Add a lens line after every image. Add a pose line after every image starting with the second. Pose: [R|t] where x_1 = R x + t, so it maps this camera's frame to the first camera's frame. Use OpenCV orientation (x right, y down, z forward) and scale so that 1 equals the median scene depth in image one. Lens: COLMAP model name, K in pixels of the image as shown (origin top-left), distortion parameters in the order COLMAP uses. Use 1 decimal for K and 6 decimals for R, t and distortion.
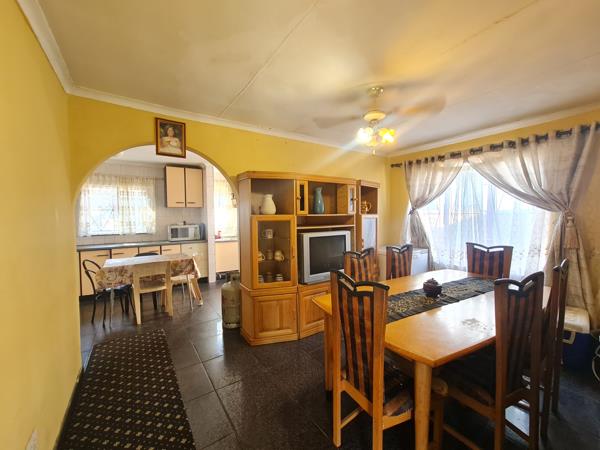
lens RADIAL K [[244.5, 0, 298.0], [0, 244.5, 224.0], [0, 0, 1]] dist [-0.001088, 0.000178]
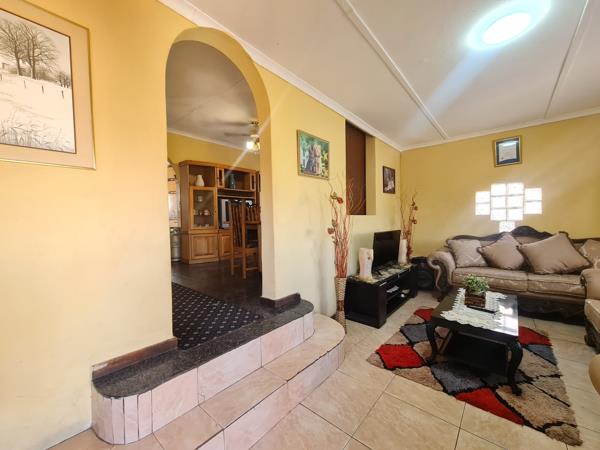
lens RADIAL K [[244.5, 0, 298.9], [0, 244.5, 223.5], [0, 0, 1]] dist [-0.001088, 0.000178]
pose [[0.964477, -0.011201, 0.263930, 0.091484], [0.018915, 0.999464, -0.026706, 0.269225], [-0.263490, 0.030750, 0.964172, -0.797283]]
